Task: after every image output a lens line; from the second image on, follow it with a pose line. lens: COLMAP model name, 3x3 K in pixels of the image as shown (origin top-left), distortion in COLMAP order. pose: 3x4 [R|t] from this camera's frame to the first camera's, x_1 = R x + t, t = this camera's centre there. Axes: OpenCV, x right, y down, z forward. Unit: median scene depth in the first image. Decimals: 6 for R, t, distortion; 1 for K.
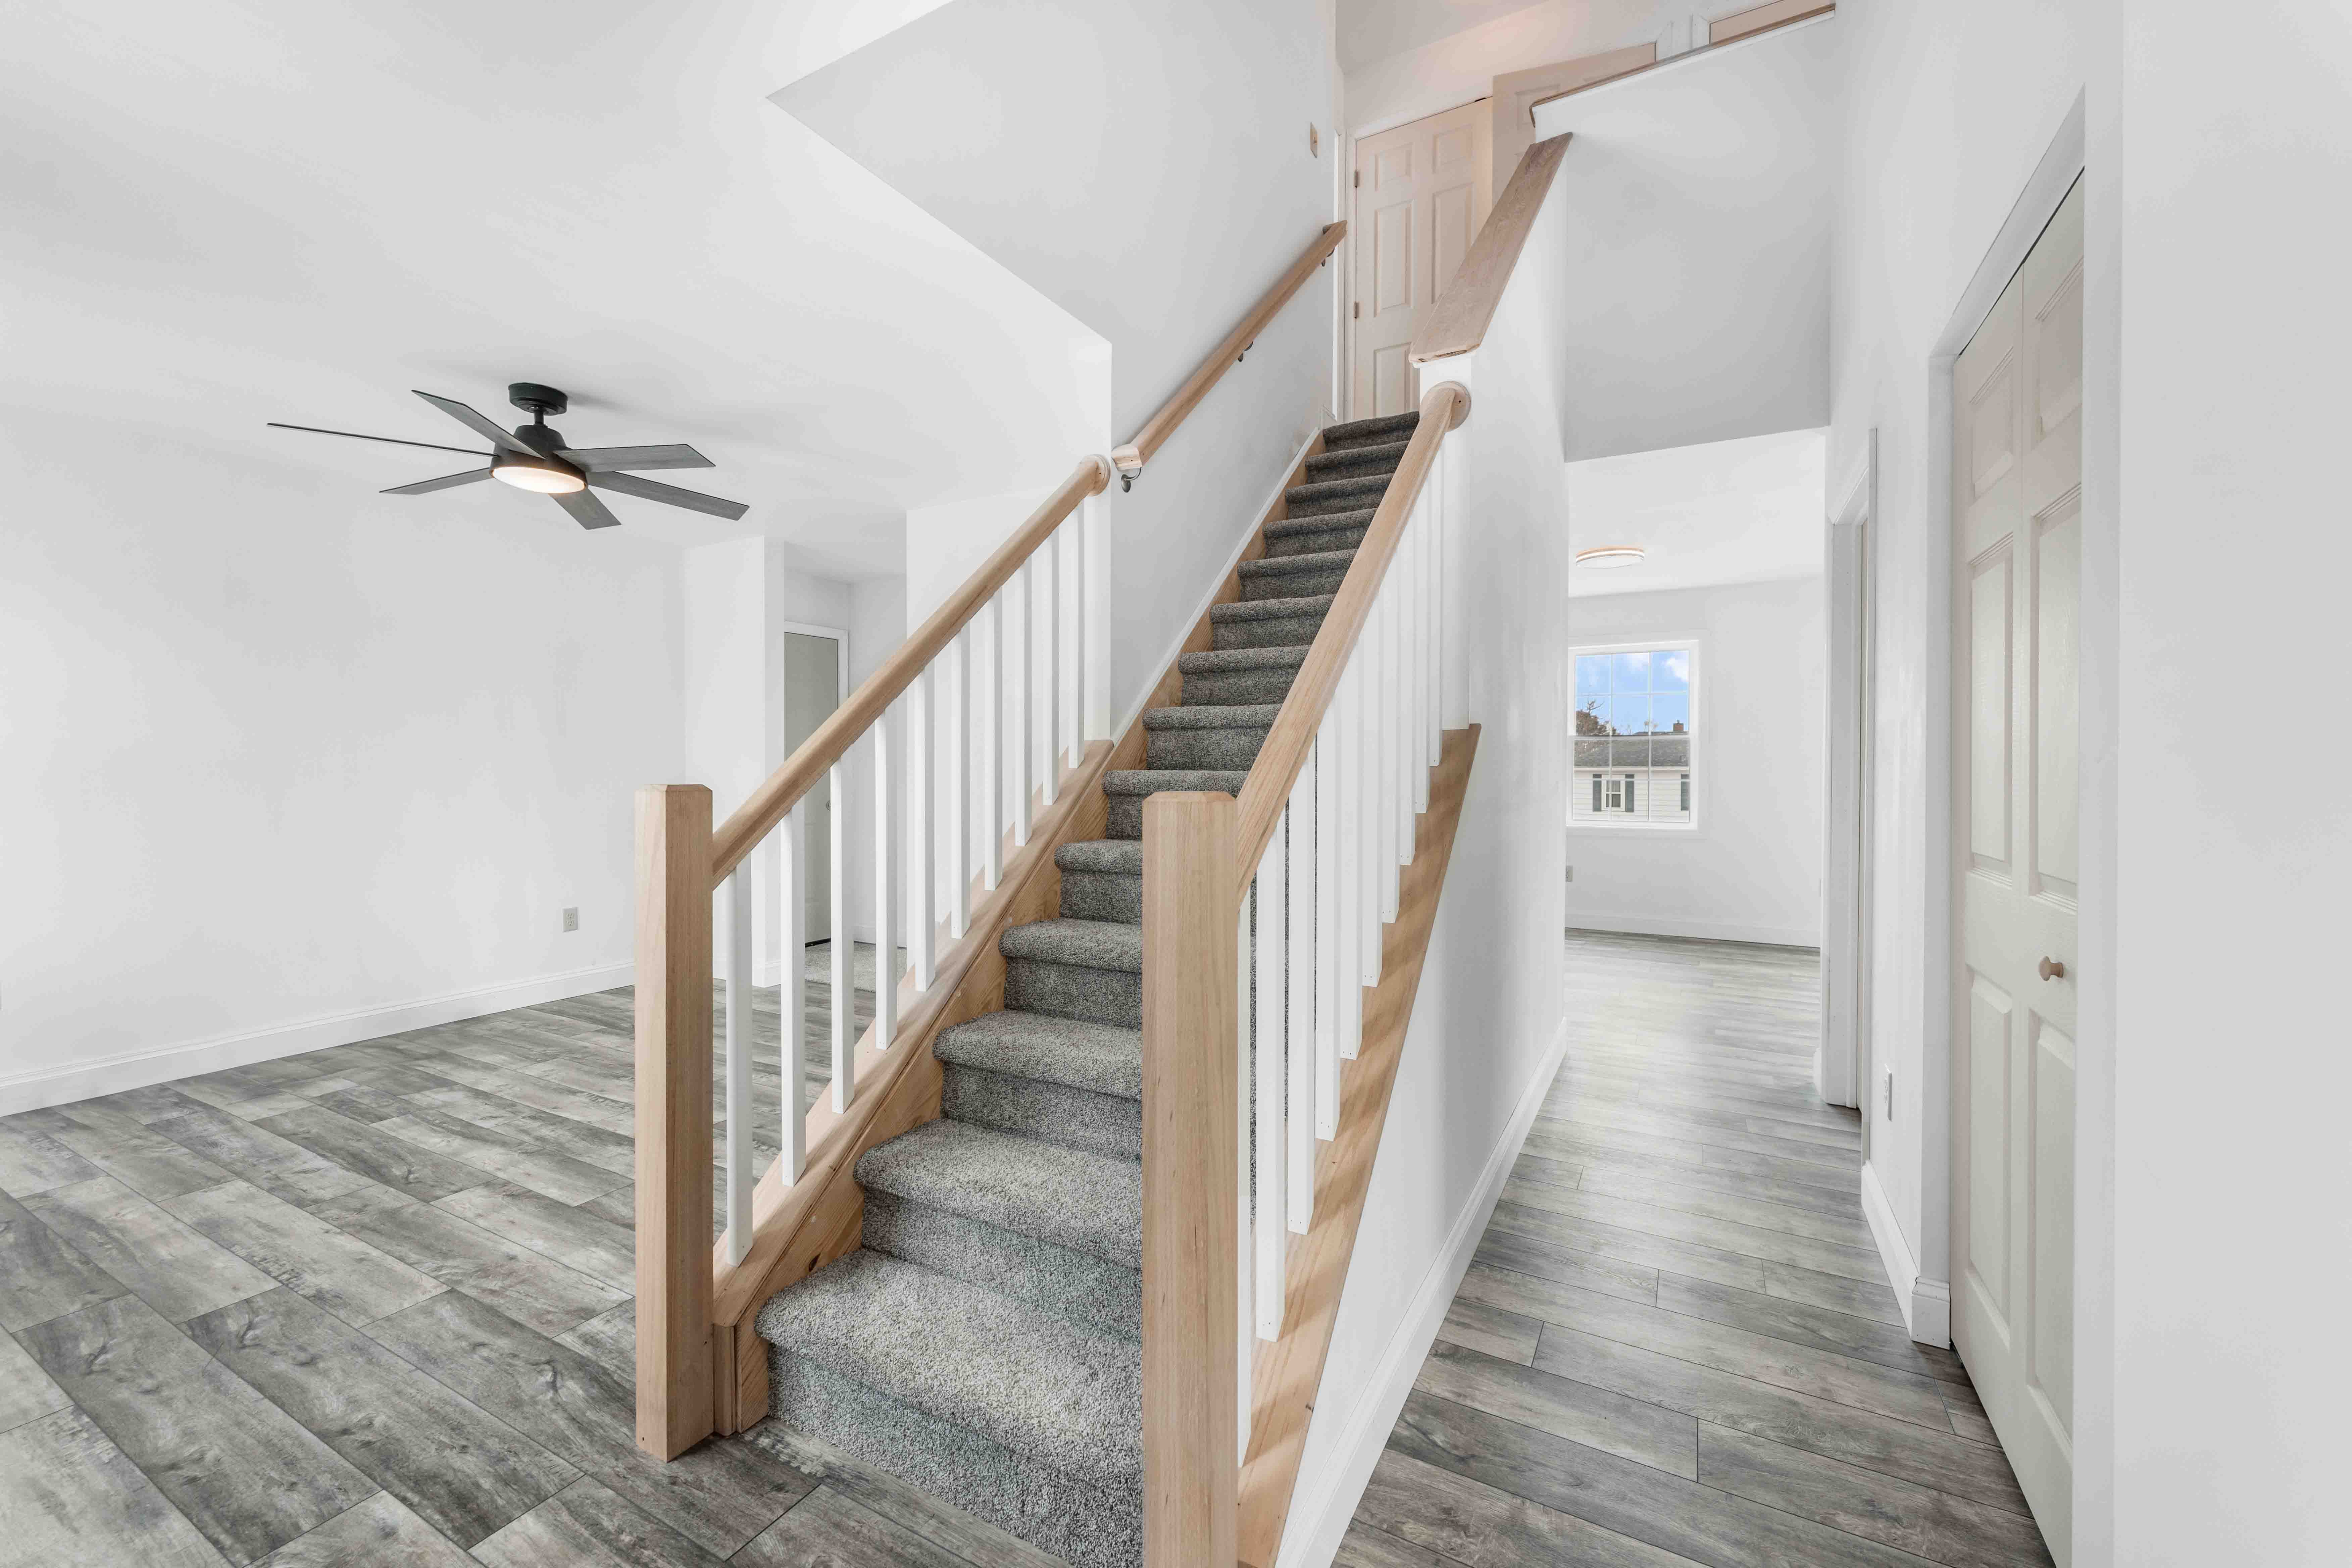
lens RADIAL K [[937.4, 0, 1156.0], [0, 937.4, 786.6], [0, 0, 1]] dist [0.002870, -0.001459]
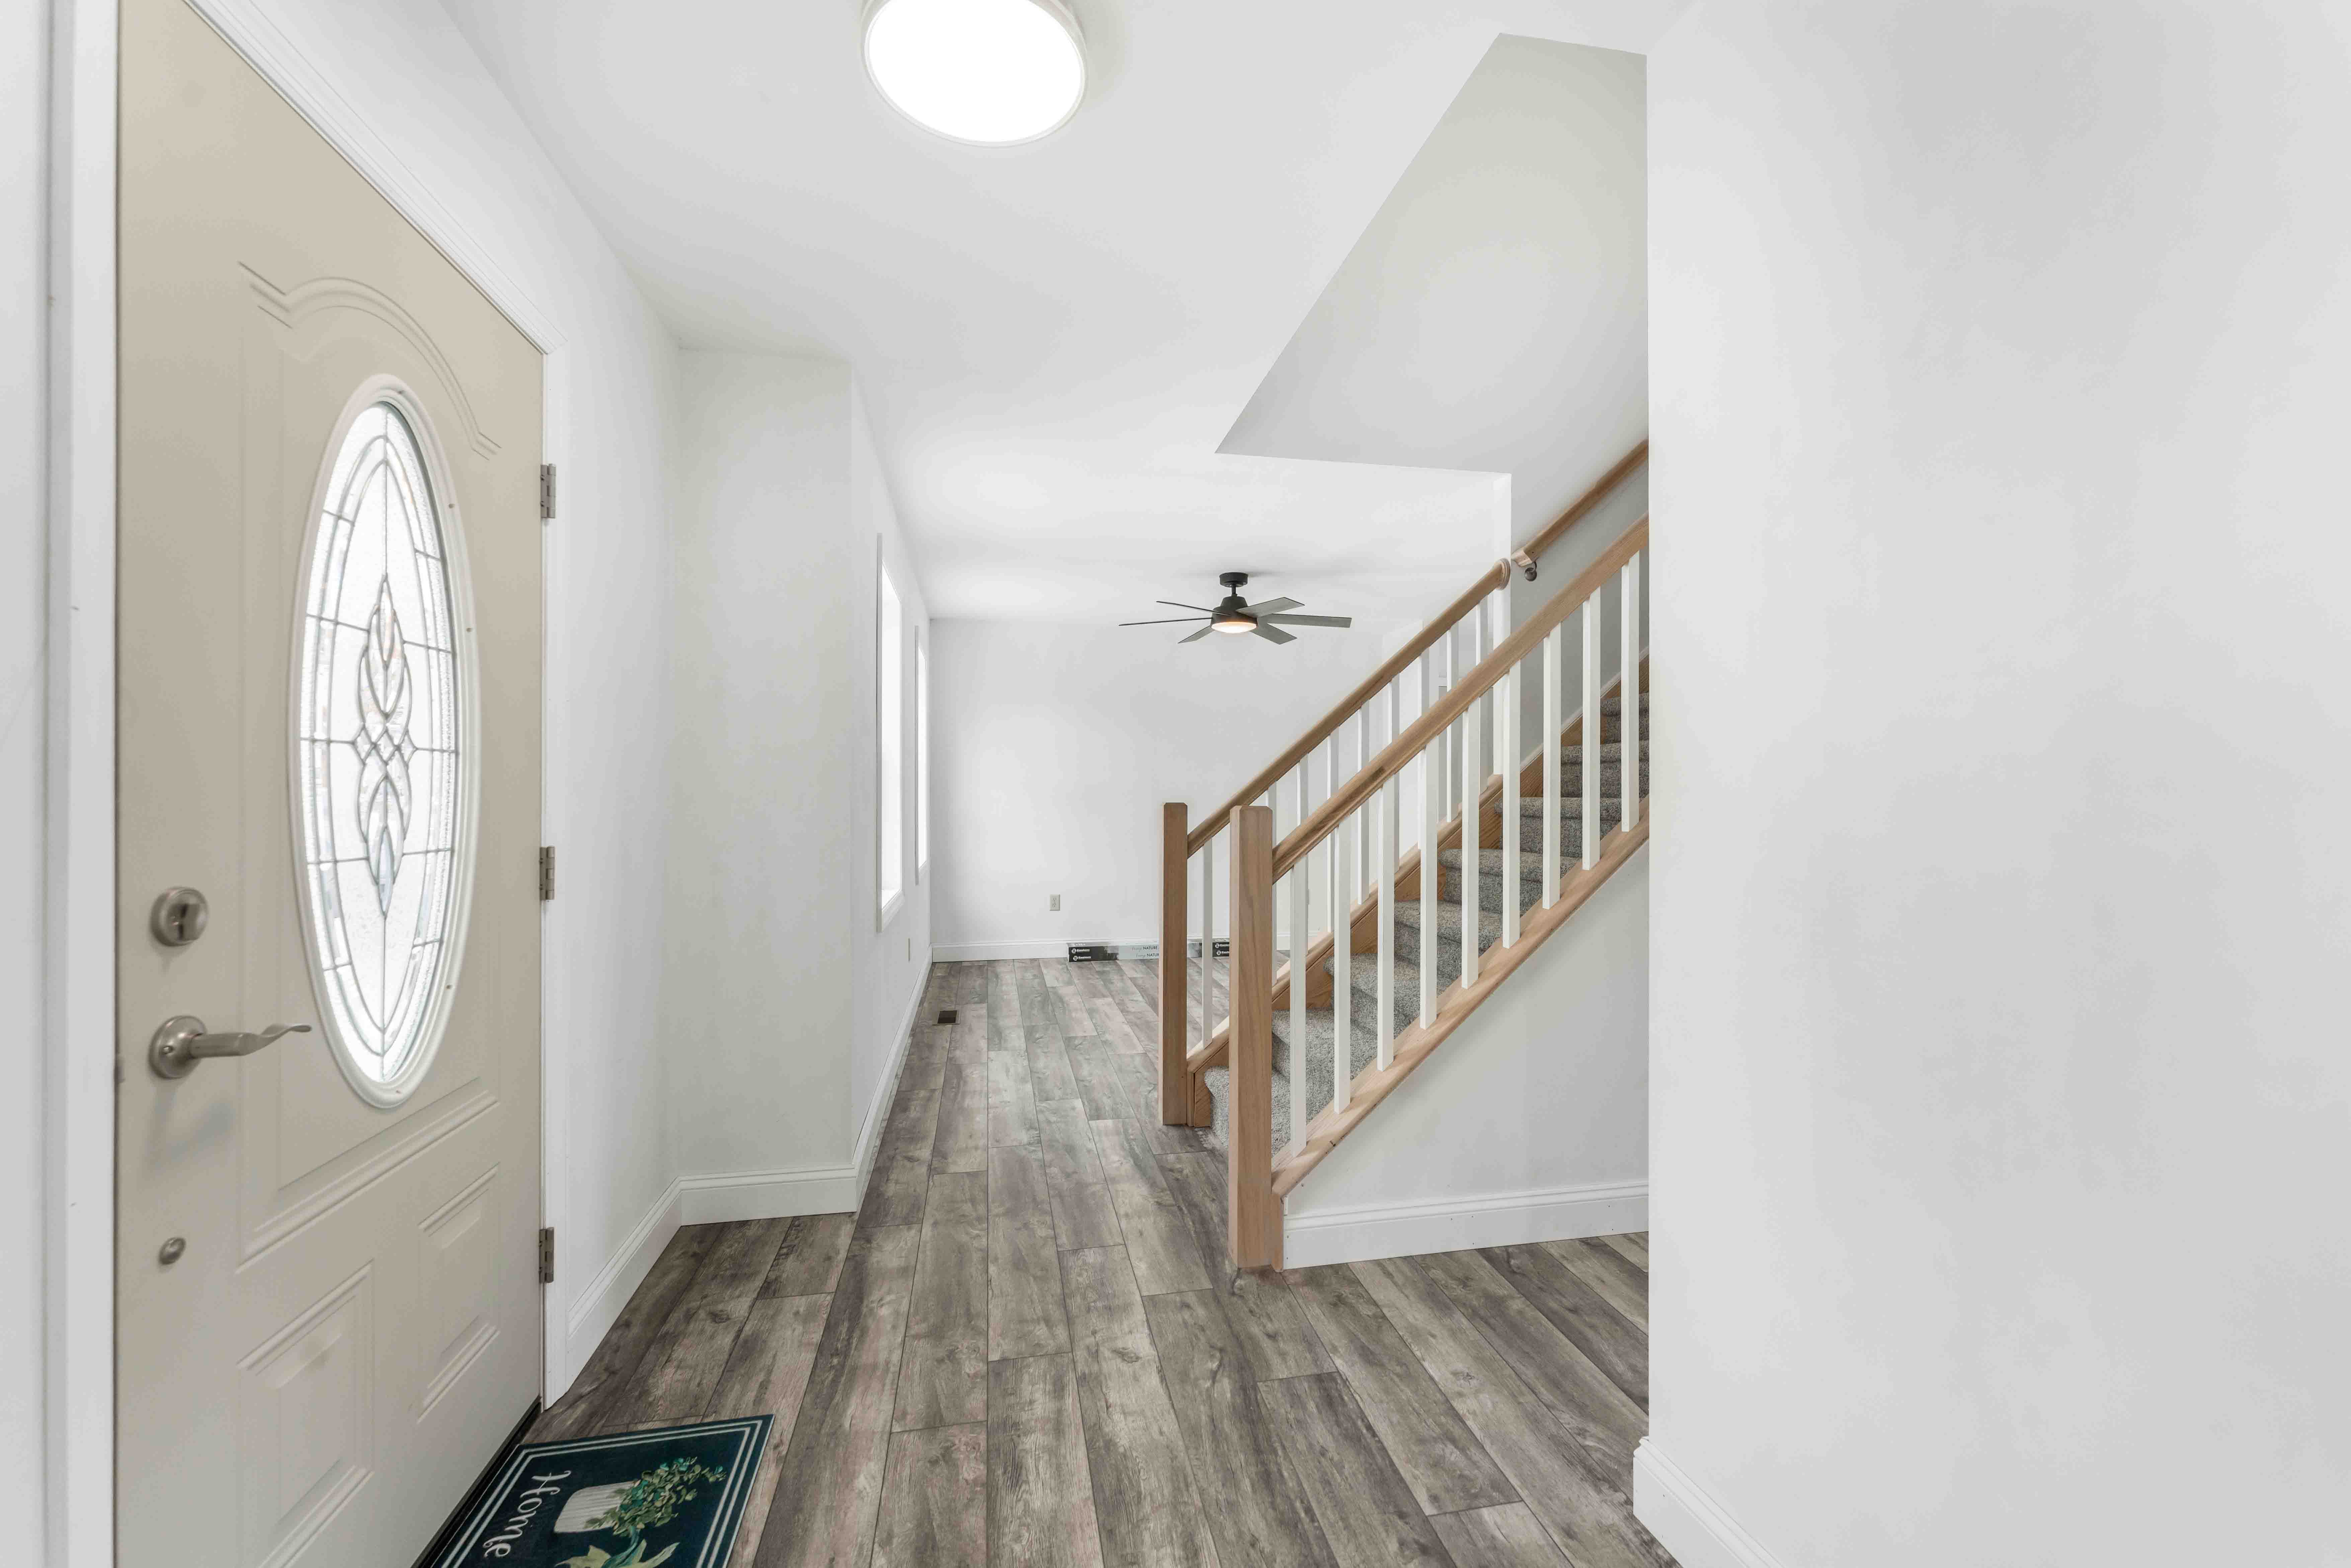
lens RADIAL K [[937.0, 0, 1170.4], [0, 937.0, 798.1], [0, 0, 1]] dist [0.002870, -0.001459]
pose [[0.643167, 0.002975, -0.765720, 0.726408], [-0.011917, 0.999910, -0.006125, -0.002225], [0.765633, 0.013065, 0.643145, -0.234004]]
